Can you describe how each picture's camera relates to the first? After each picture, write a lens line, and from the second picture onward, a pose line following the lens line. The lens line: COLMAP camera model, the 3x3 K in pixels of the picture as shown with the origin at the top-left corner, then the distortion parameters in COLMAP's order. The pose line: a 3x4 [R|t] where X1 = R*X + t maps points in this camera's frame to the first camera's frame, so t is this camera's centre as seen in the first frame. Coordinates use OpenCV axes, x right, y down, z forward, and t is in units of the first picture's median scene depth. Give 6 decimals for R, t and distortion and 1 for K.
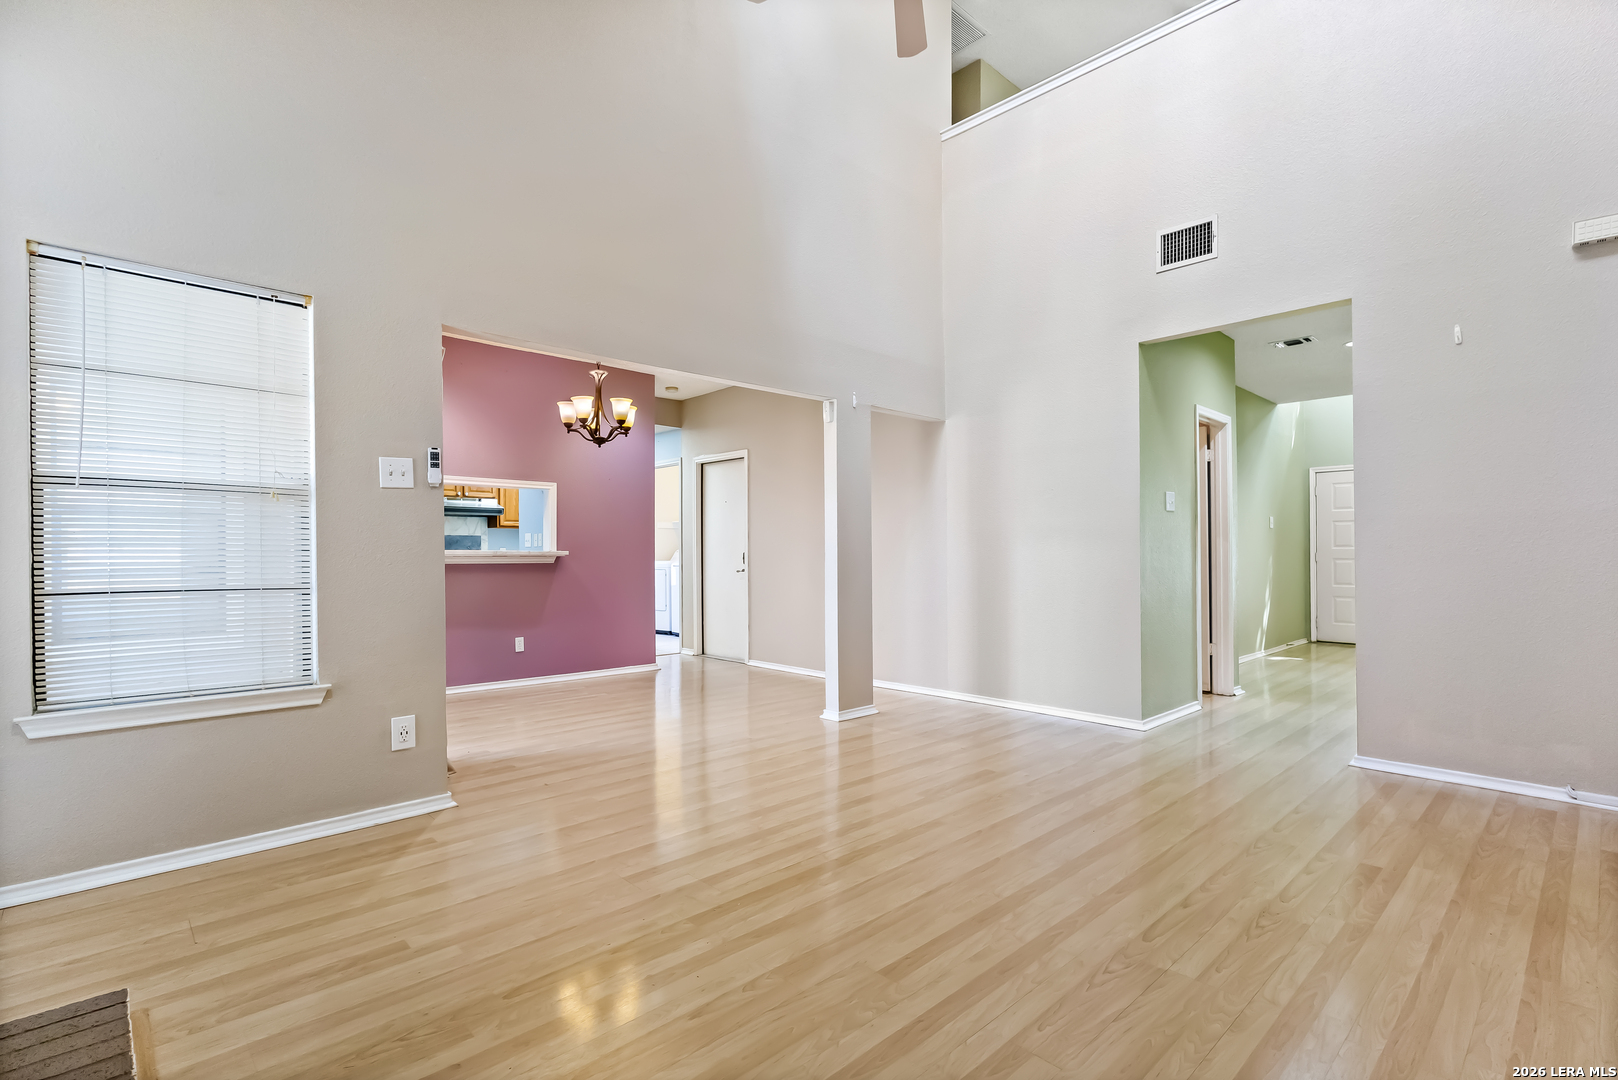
lens RADIAL K [[742.0, 0, 798.1], [0, 742.0, 544.5], [0, 0, 1]] dist [-0.022589, -0.000163]
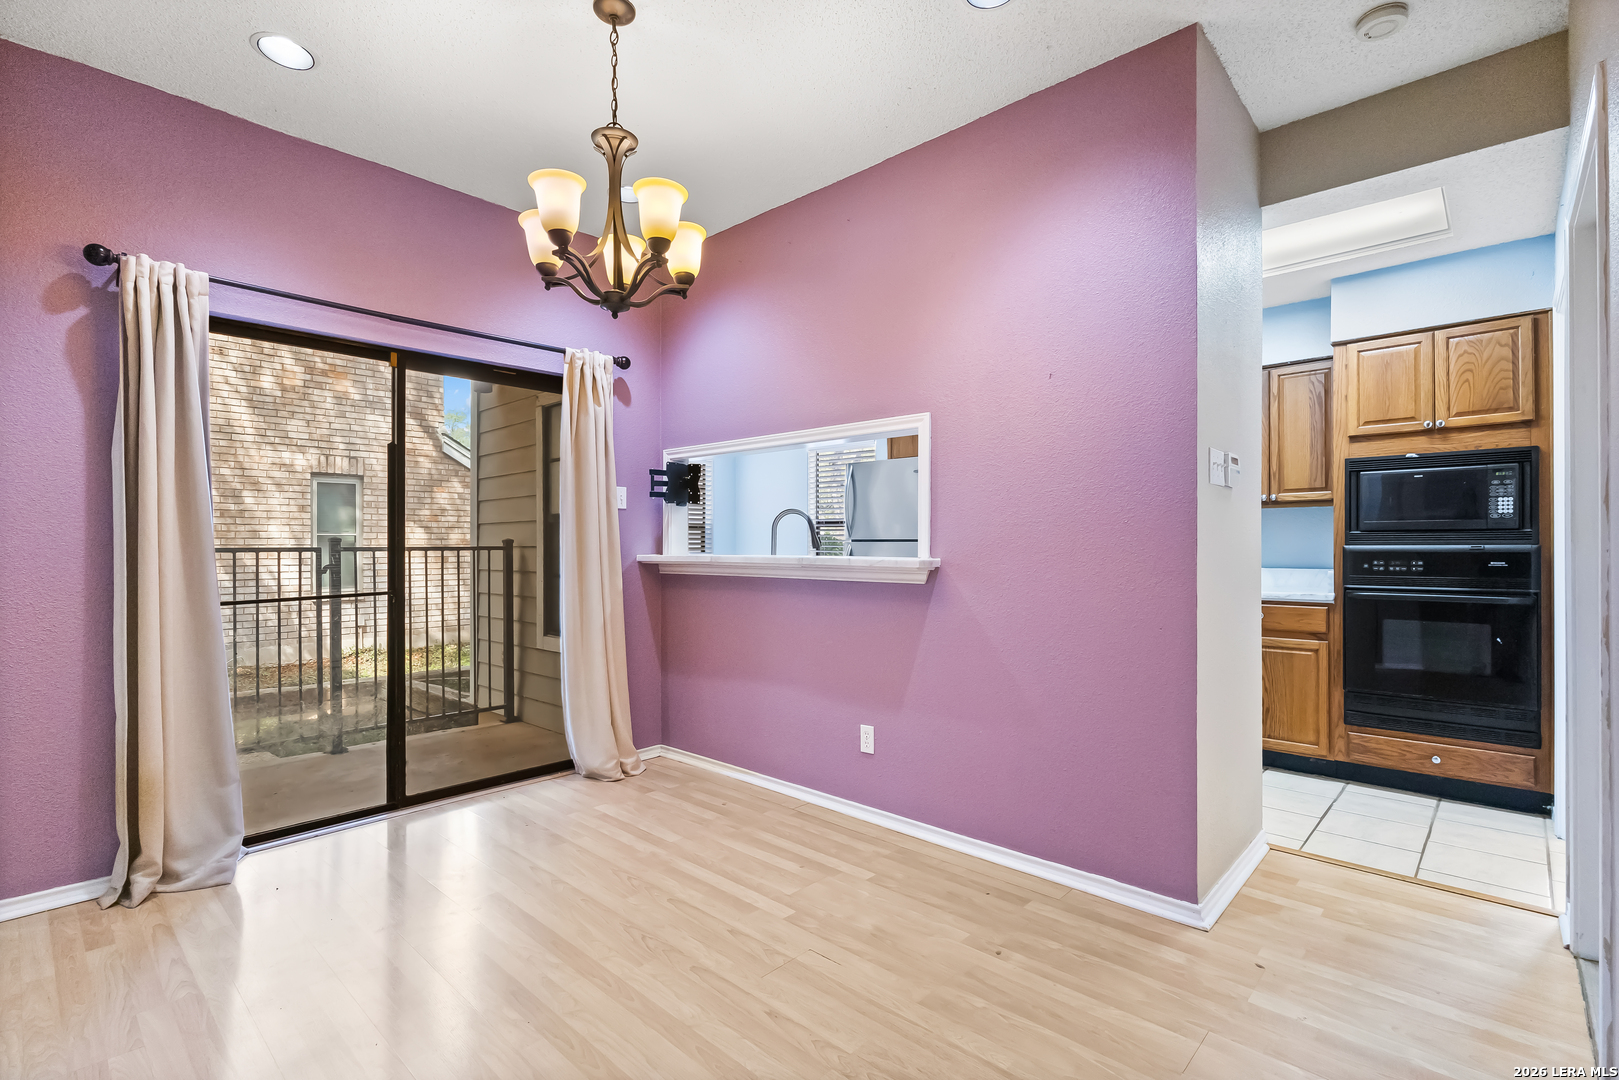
lens RADIAL K [[748.3, 0, 816.2], [0, 748.3, 534.8], [0, 0, 1]] dist [0.002726, 0.000132]
pose [[0.085807, -0.014055, -0.996213, 0.210768], [0.003497, 0.999899, -0.013806, 0.000526], [0.996306, -0.002299, 0.085847, 1.388561]]
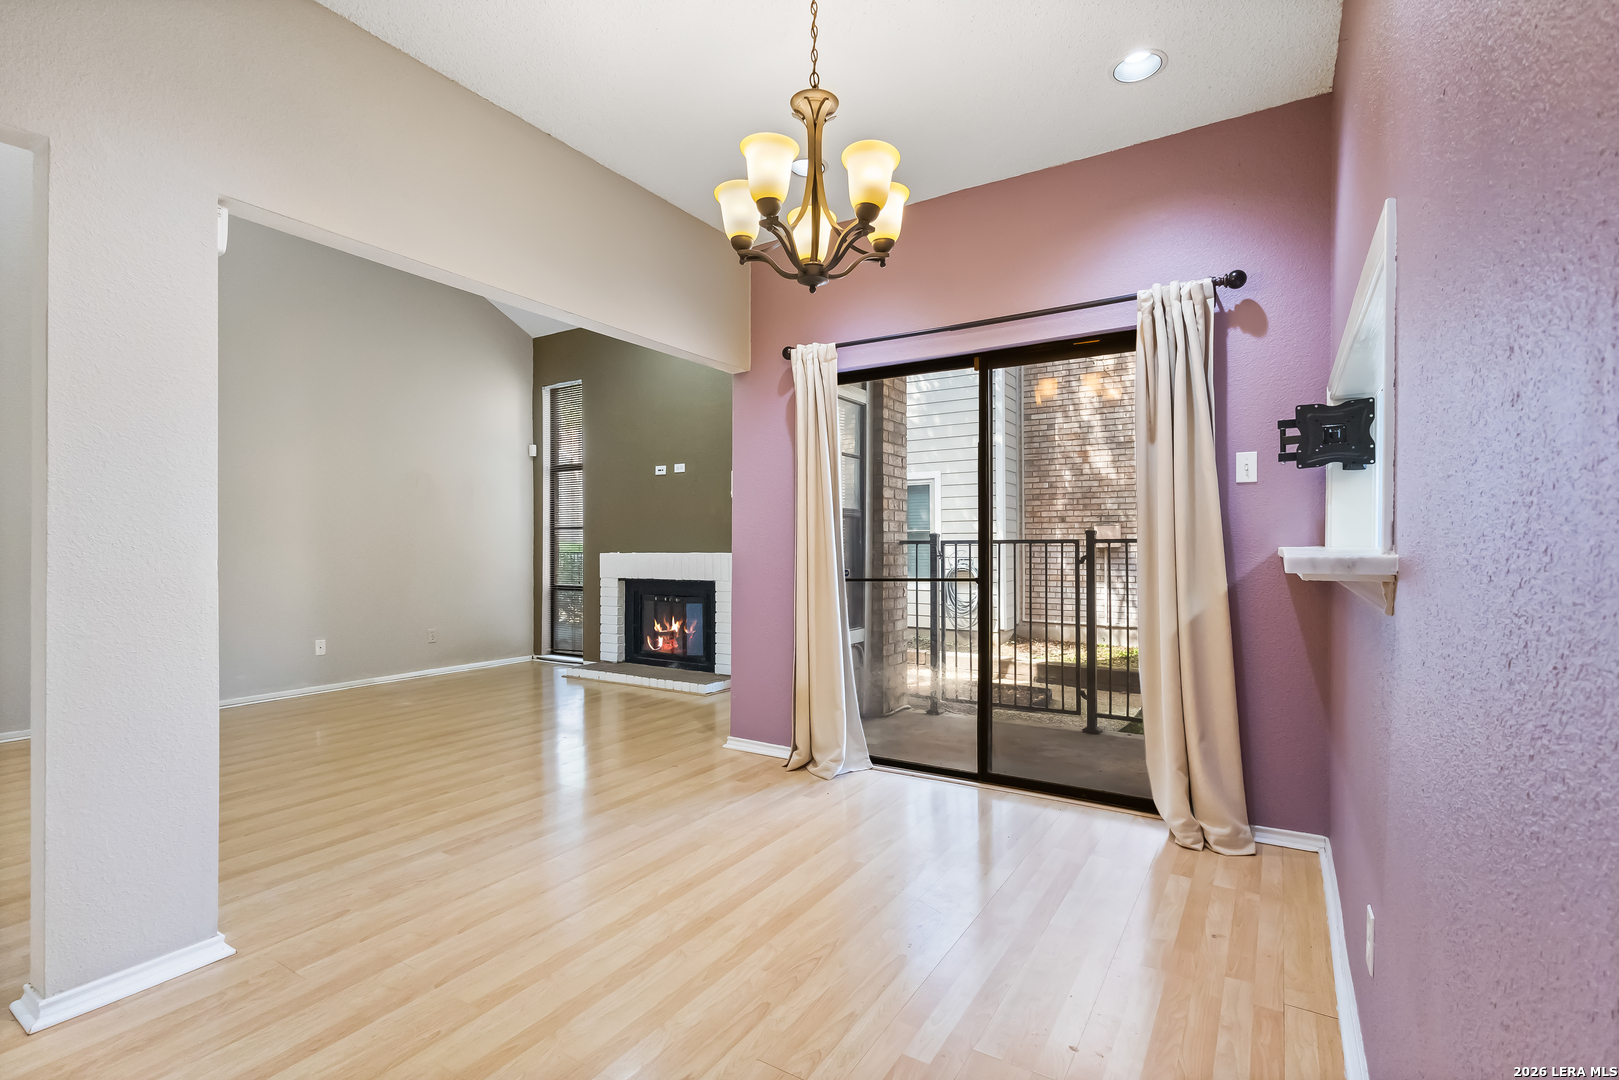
lens RADIAL K [[742.5, 0, 798.6], [0, 742.5, 544.5], [0, 0, 1]] dist [-0.022589, -0.000163]
pose [[-0.966666, 0.005673, -0.255977, -0.206801], [0.006446, 0.999977, -0.002182, 0.008664], [0.255959, -0.003759, -0.966680, 1.781026]]
